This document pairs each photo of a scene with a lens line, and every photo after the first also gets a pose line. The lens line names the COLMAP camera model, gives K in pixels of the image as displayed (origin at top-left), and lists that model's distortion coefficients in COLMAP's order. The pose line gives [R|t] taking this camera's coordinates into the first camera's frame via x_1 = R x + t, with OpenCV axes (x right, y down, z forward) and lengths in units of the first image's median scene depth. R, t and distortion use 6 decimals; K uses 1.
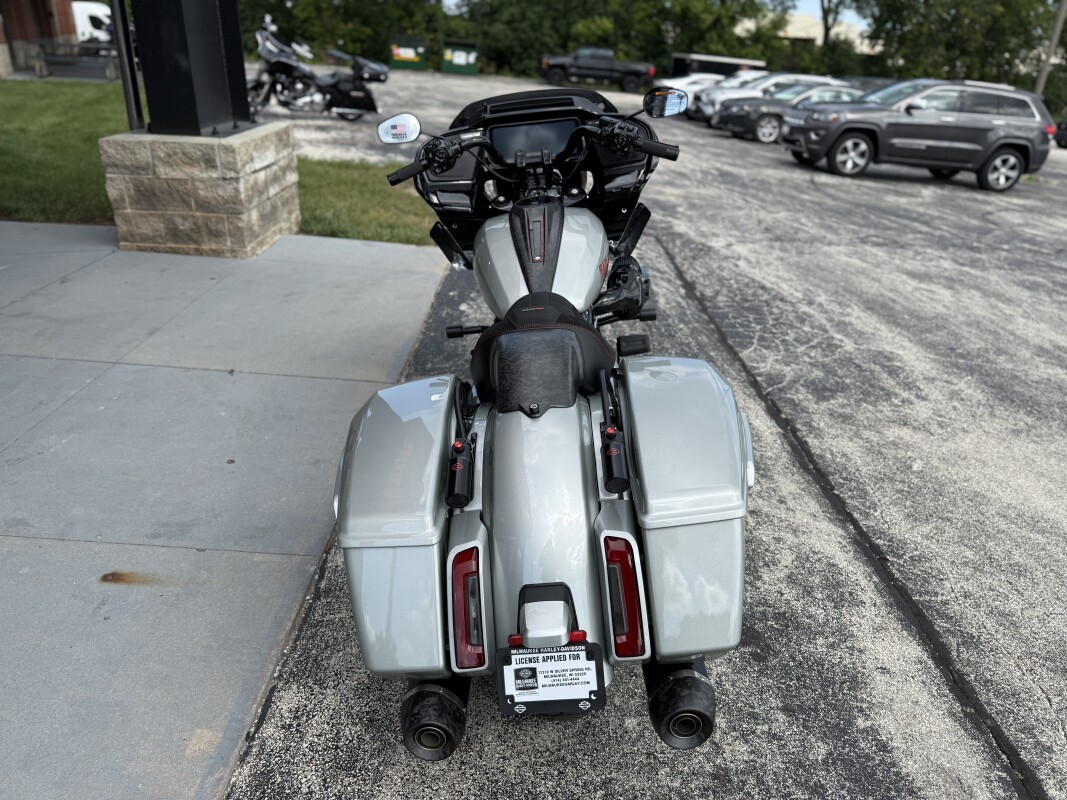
lens RADIAL K [[759.6, 0, 533.5], [0, 759.6, 400.0], [0, 0, 1]] dist [0.028302, -0.047123]
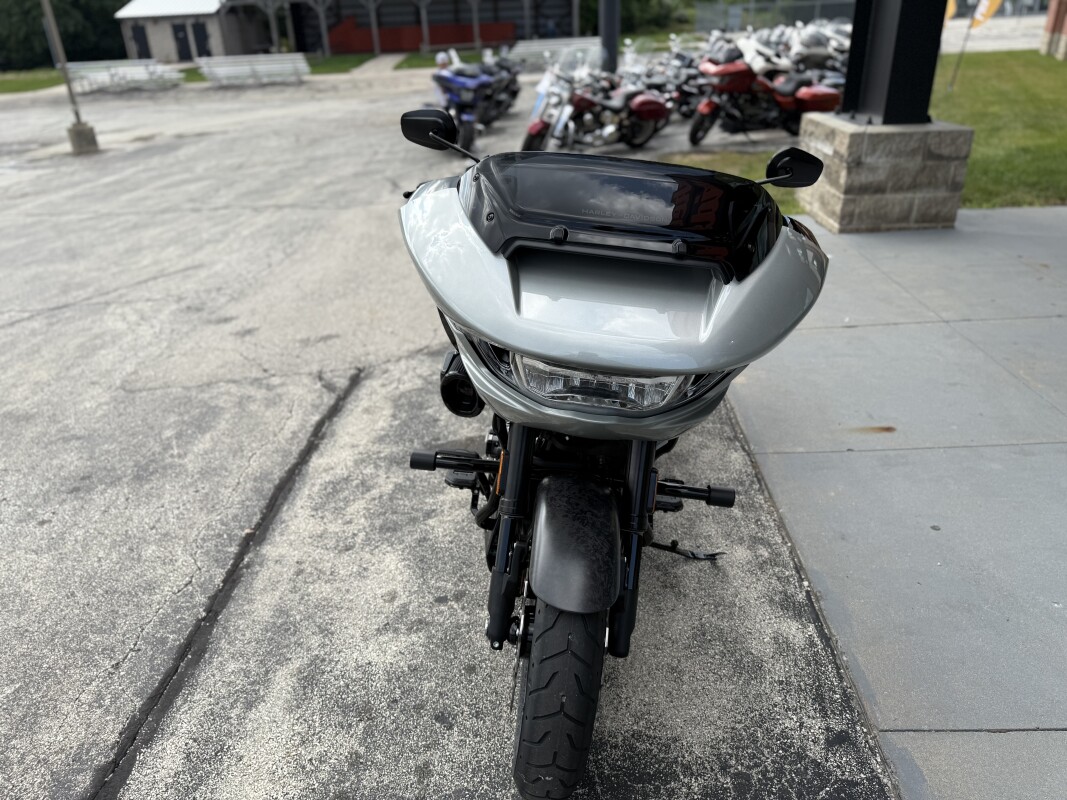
lens RADIAL K [[759.6, 0, 533.5], [0, 759.6, 400.0], [0, 0, 1]] dist [0.028302, -0.047123]
pose [[-0.999294, -0.018299, 0.032814, 0.013658], [0.014001, 0.629088, 0.777208, -0.261827], [-0.034866, 0.777119, -0.628387, 0.546567]]
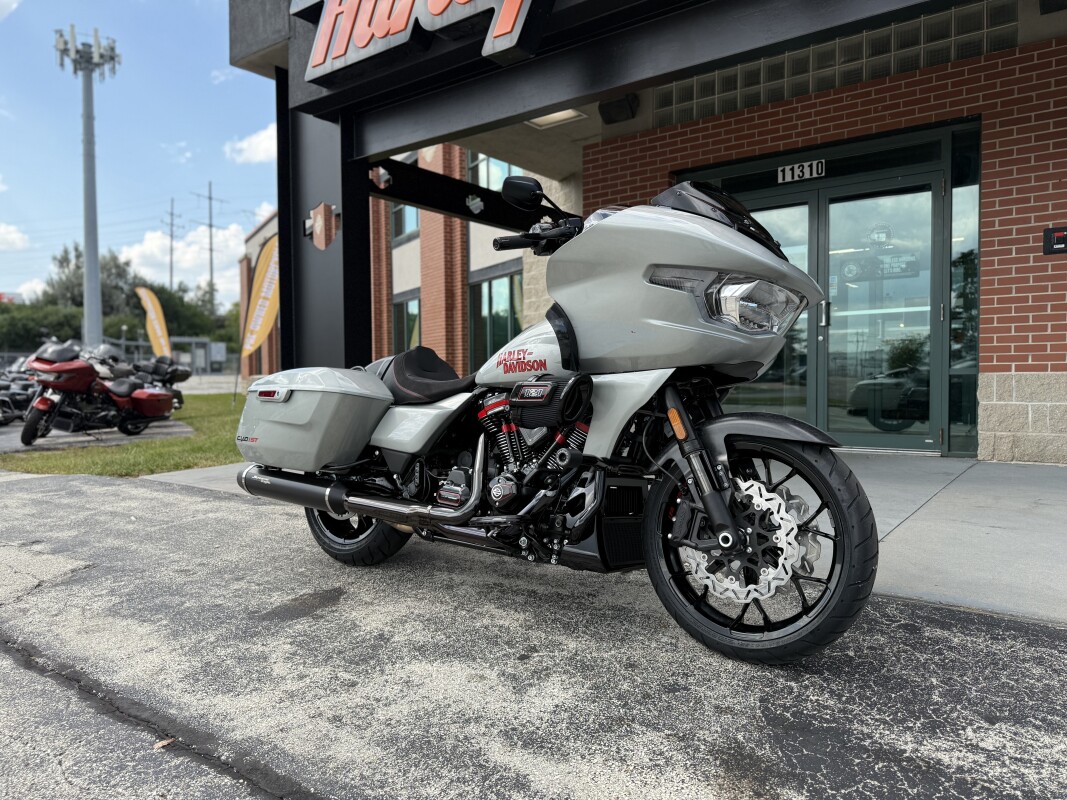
lens RADIAL K [[759.6, 0, 533.5], [0, 759.6, 400.0], [0, 0, 1]] dist [0.028302, -0.047123]
pose [[-0.600459, -0.019992, -0.799406, 0.295761], [-0.361157, 0.898701, 0.248801, -0.131117], [0.713453, 0.438105, -0.546853, 0.535121]]
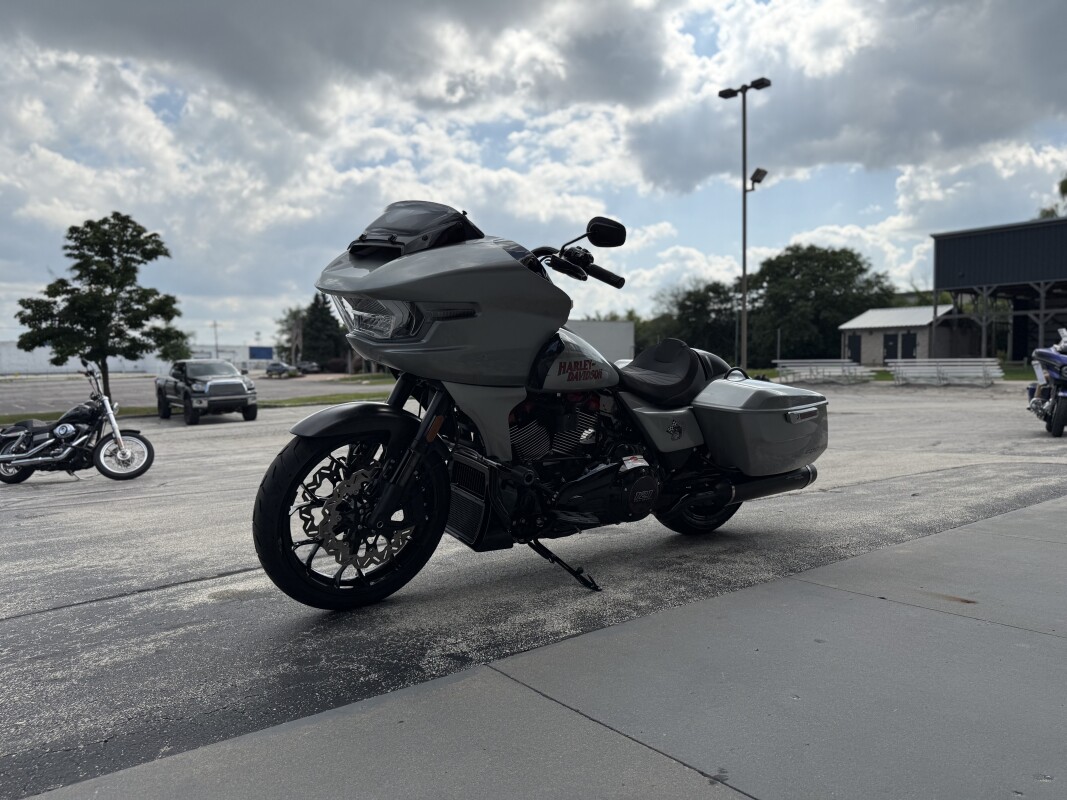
lens RADIAL K [[759.6, 0, 533.5], [0, 759.6, 400.0], [0, 0, 1]] dist [0.028302, -0.047123]
pose [[-0.635450, -0.080167, 0.767969, -0.289235], [0.308411, 0.885460, 0.347624, -0.175037], [-0.707874, 0.457748, -0.537941, 0.560257]]
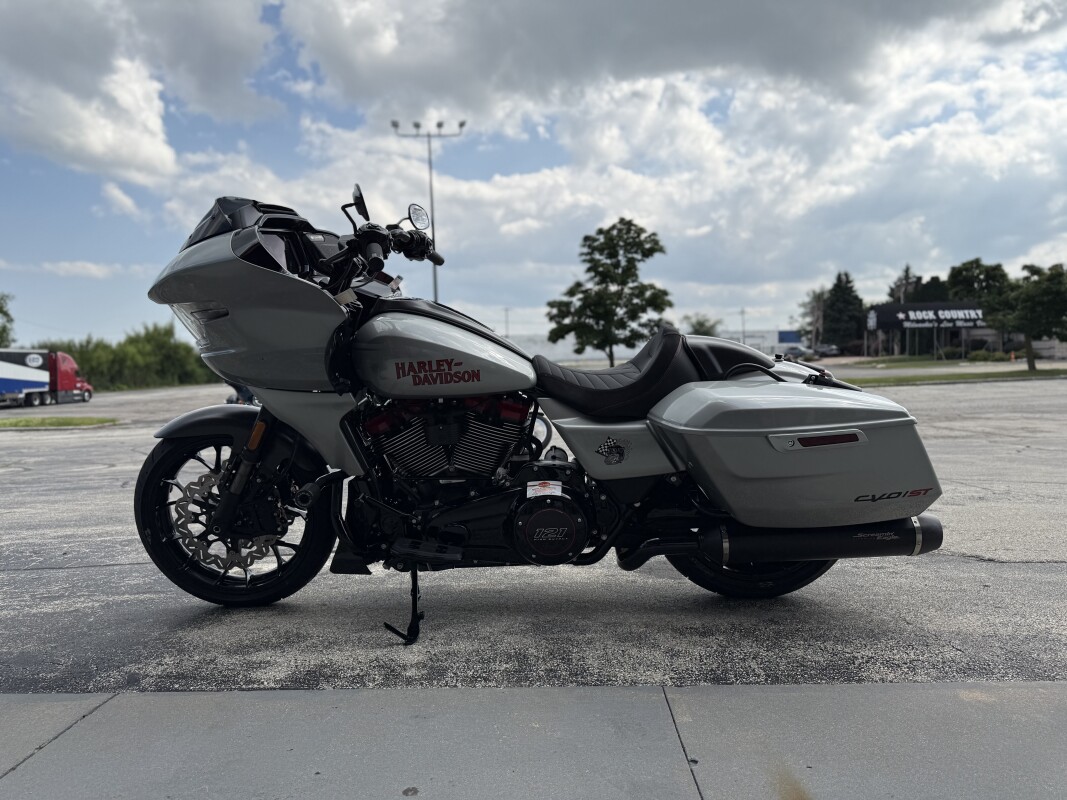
lens RADIAL K [[759.4, 0, 558.1], [0, 759.4, 405.5], [0, 0, 1]] dist [0.024056, -0.049306]
pose [[-0.012732, -0.112747, 0.993542, -0.324207], [0.452409, 0.885455, 0.106279, -0.055185], [-0.891719, 0.450841, 0.039734, 0.294479]]
